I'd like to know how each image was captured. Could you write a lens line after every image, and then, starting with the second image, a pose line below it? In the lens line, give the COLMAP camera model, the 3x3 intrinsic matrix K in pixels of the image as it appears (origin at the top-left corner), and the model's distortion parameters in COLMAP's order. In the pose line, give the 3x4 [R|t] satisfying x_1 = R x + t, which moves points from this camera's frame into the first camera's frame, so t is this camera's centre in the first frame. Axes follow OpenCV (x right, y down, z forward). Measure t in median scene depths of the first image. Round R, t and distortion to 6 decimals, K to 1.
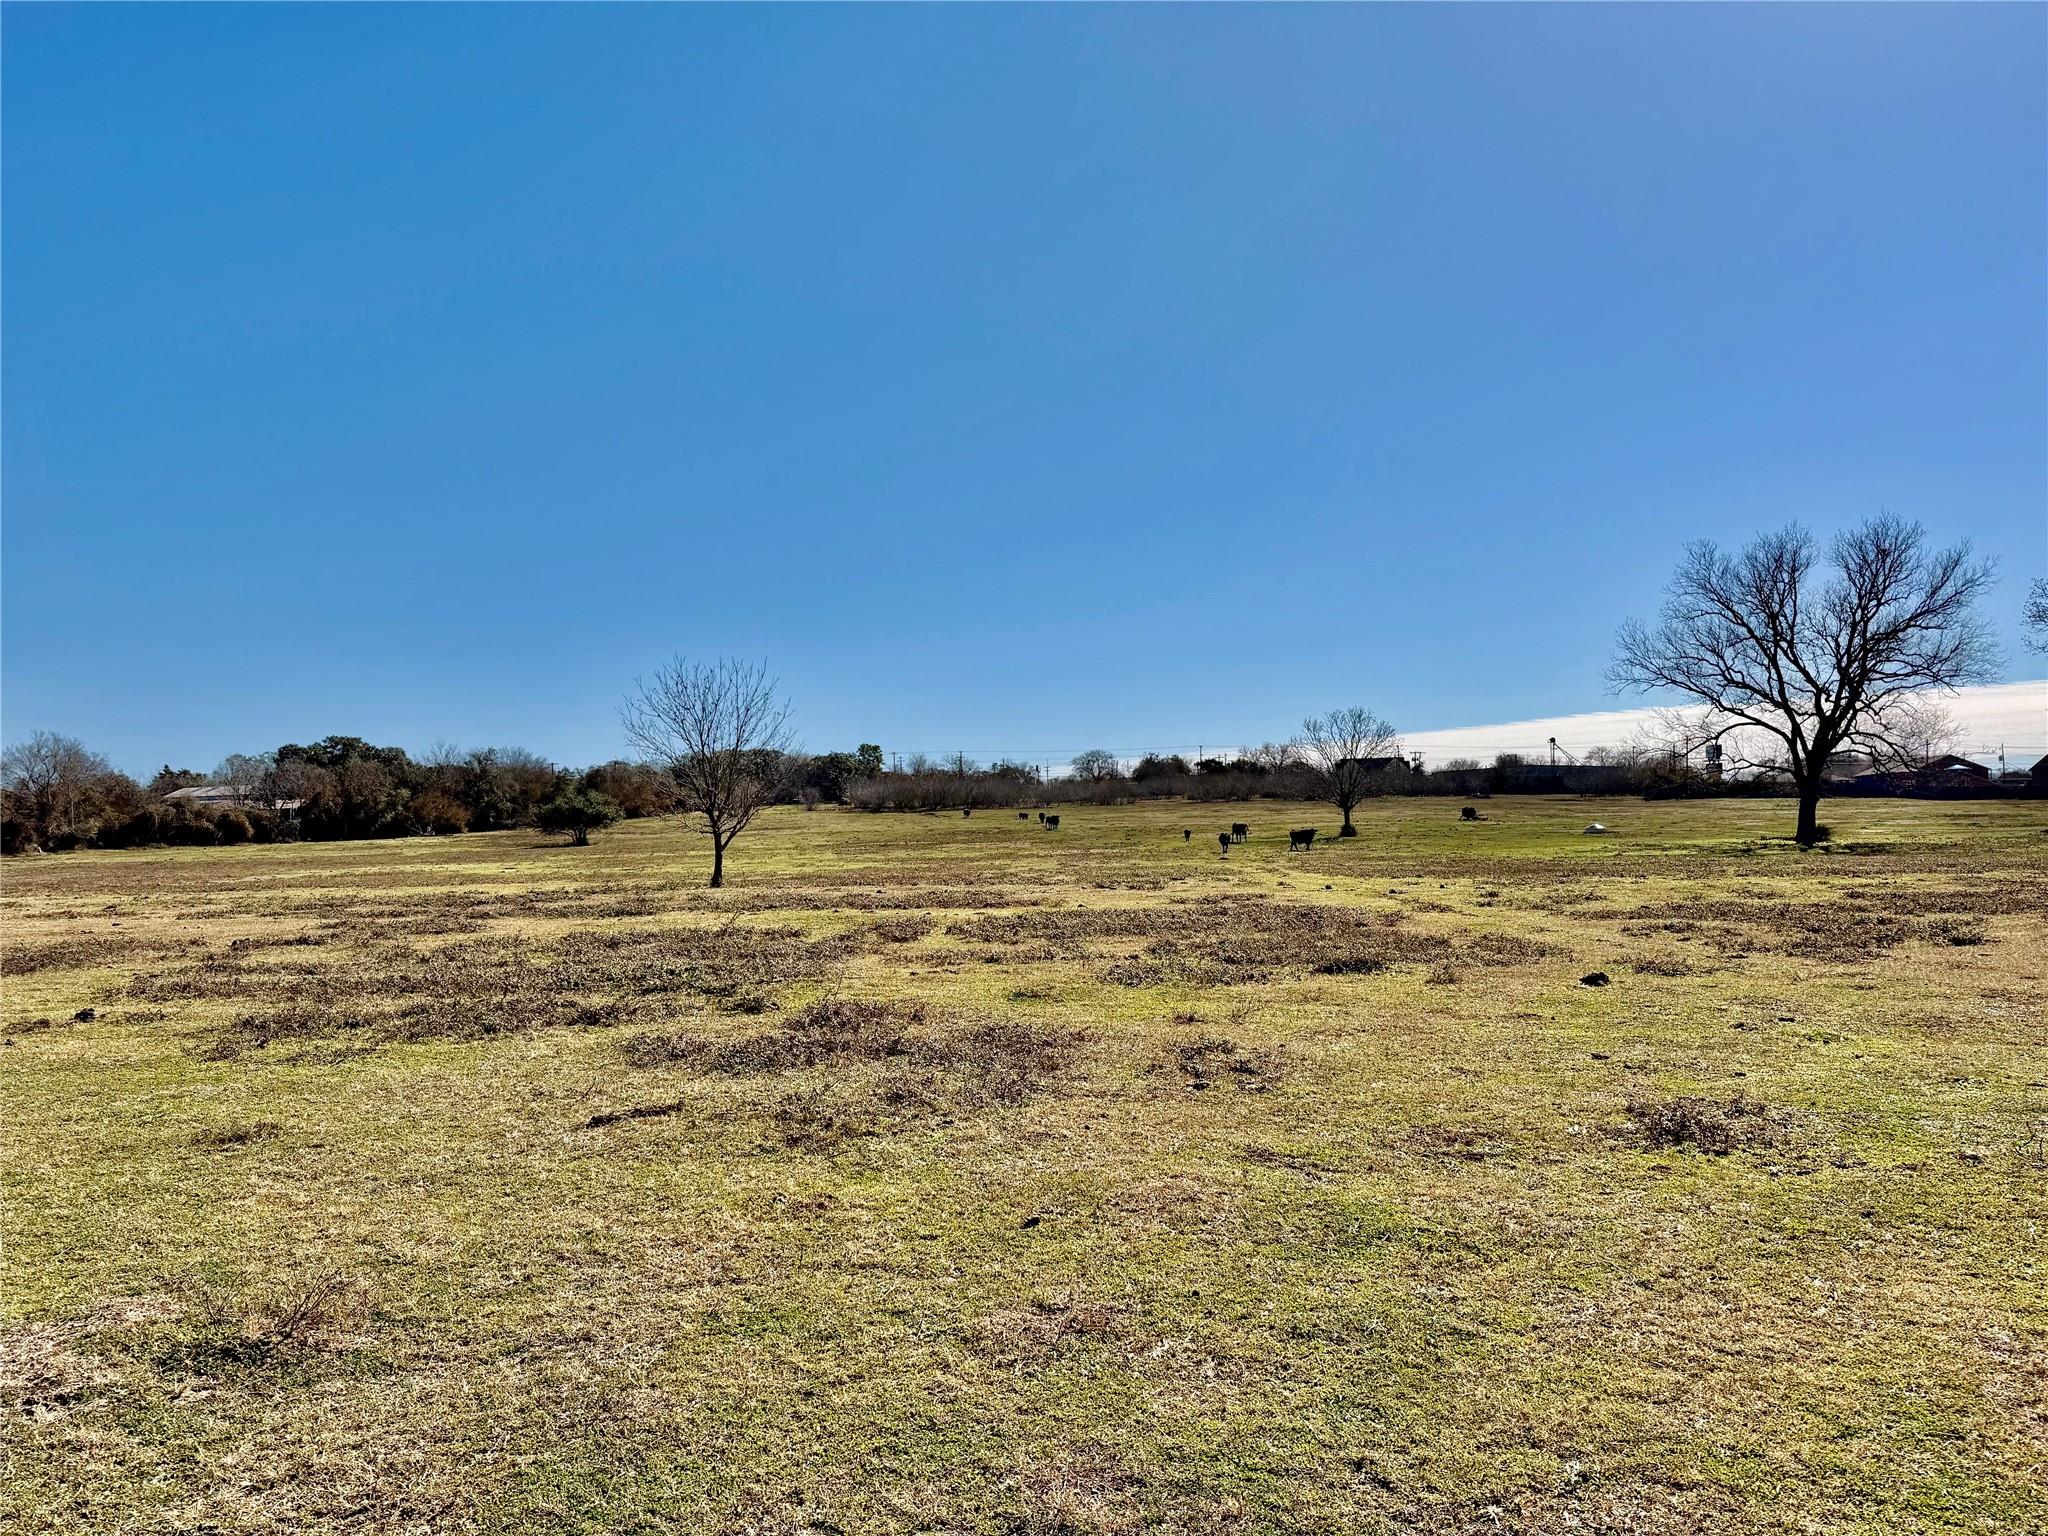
lens RADIAL K [[1423.1, 0, 1032.6], [0, 1423.1, 768.2], [0, 0, 1]] dist [0.053074, -0.063966]
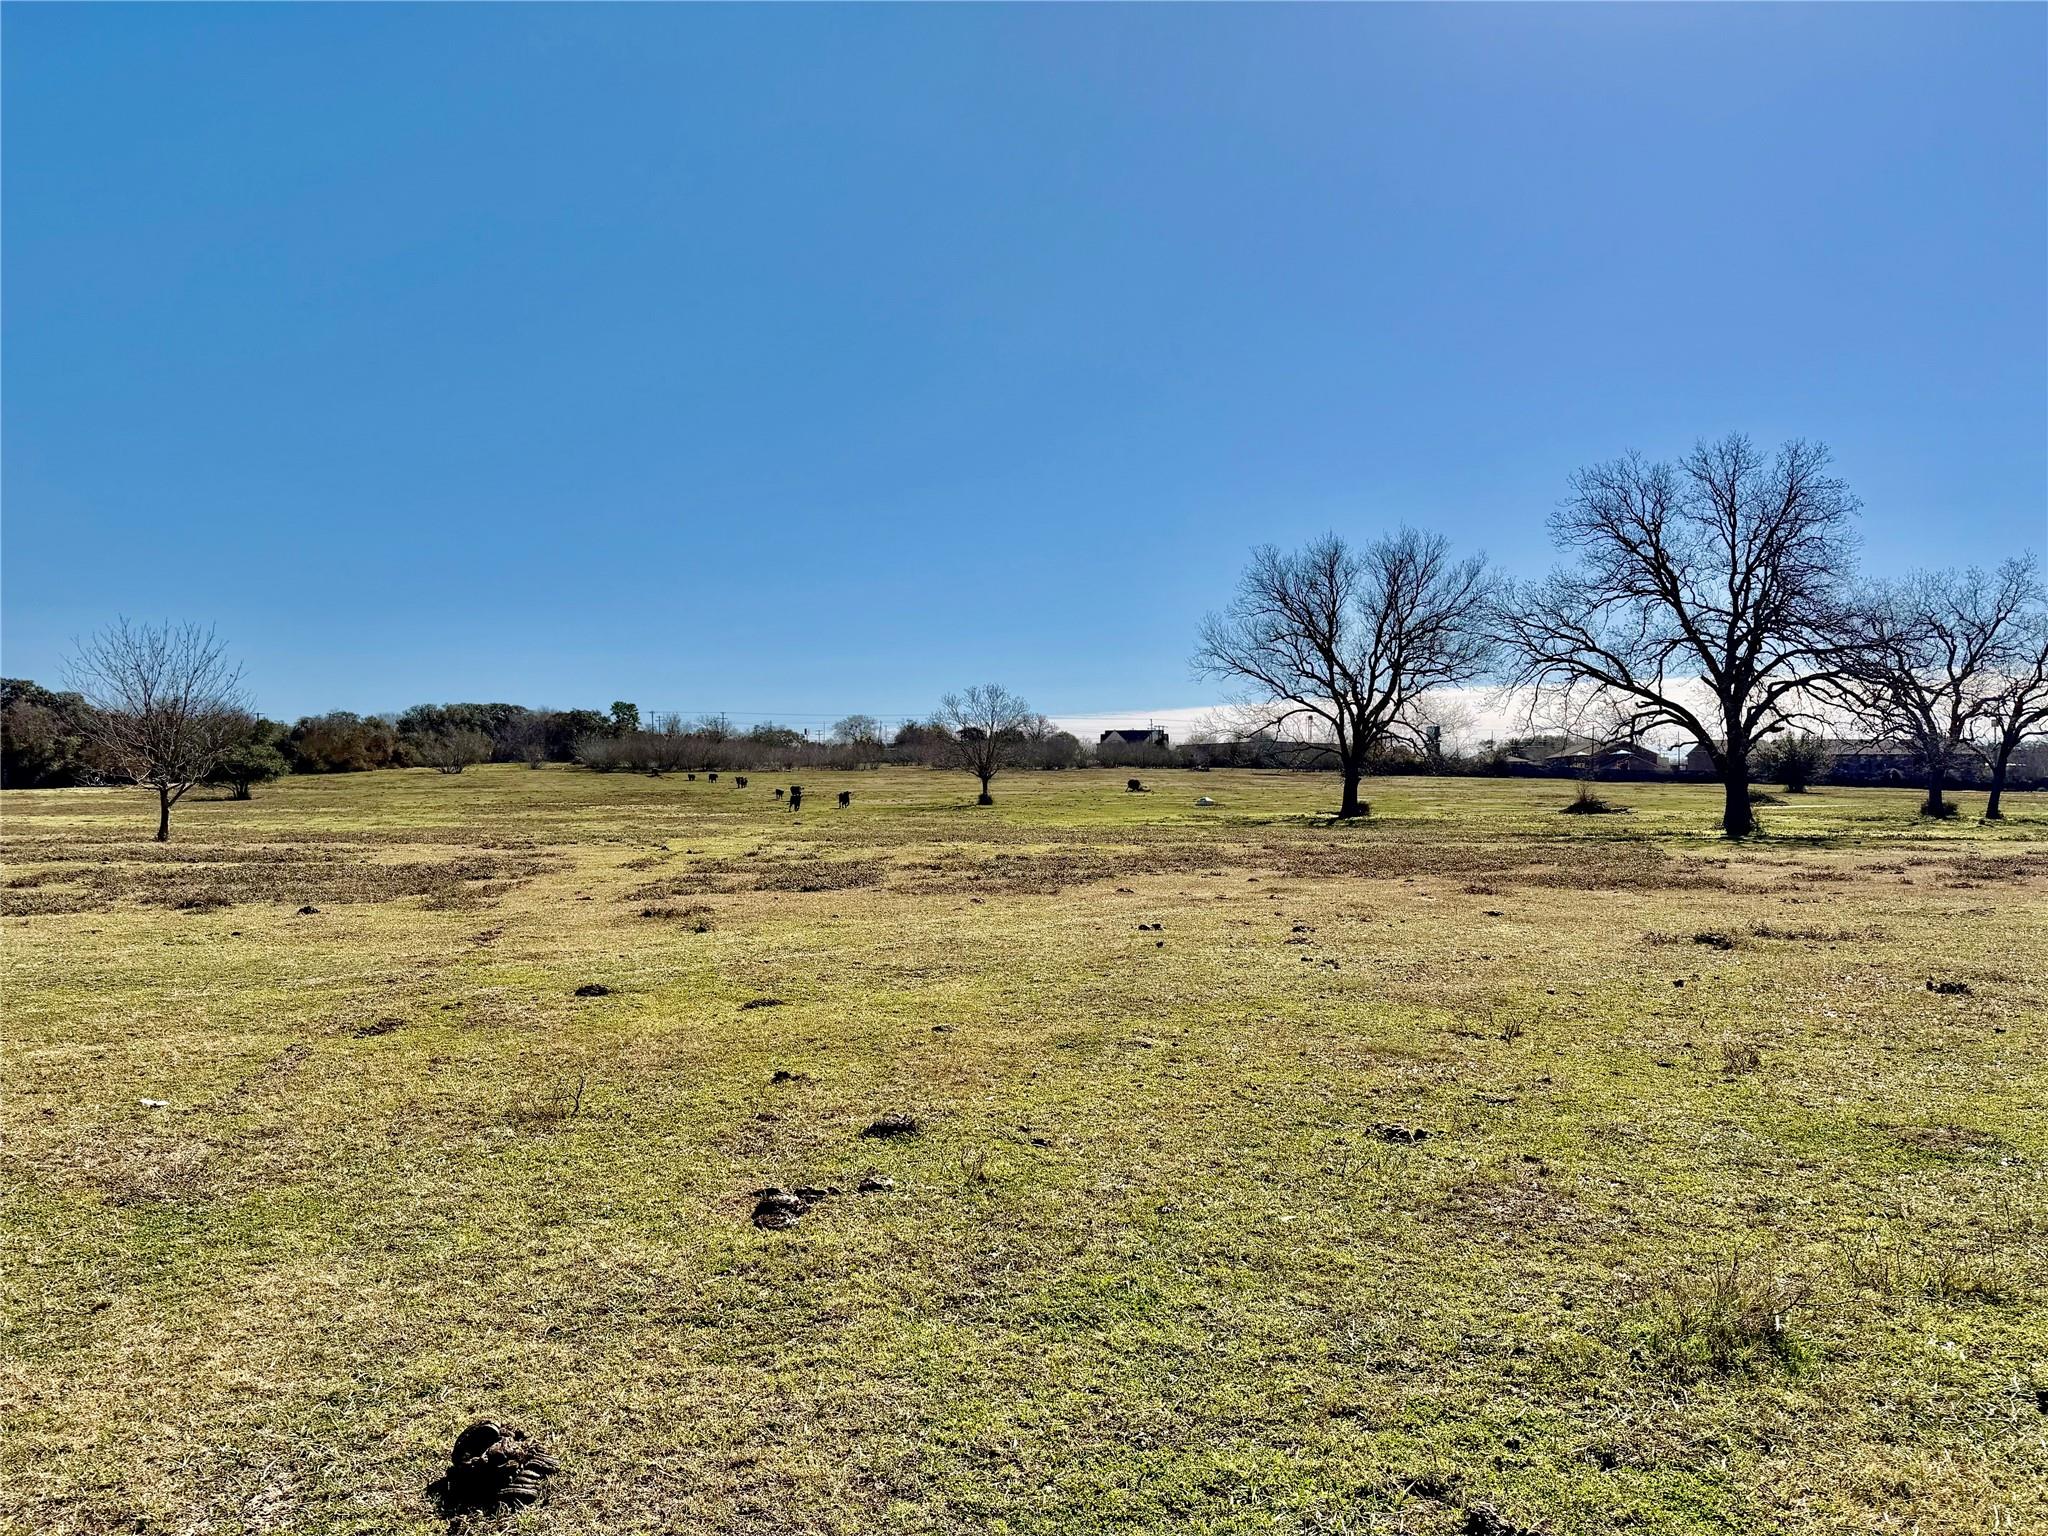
lens RADIAL K [[1423.1, 0, 1057.4], [0, 1423.1, 742.3], [0, 0, 1]] dist [0.053074, -0.063966]
pose [[0.990123, 0.024191, 0.138099, 0.529702], [-0.025077, 0.999675, 0.004680, -0.018699], [-0.137941, -0.008096, 0.990407, -0.234594]]
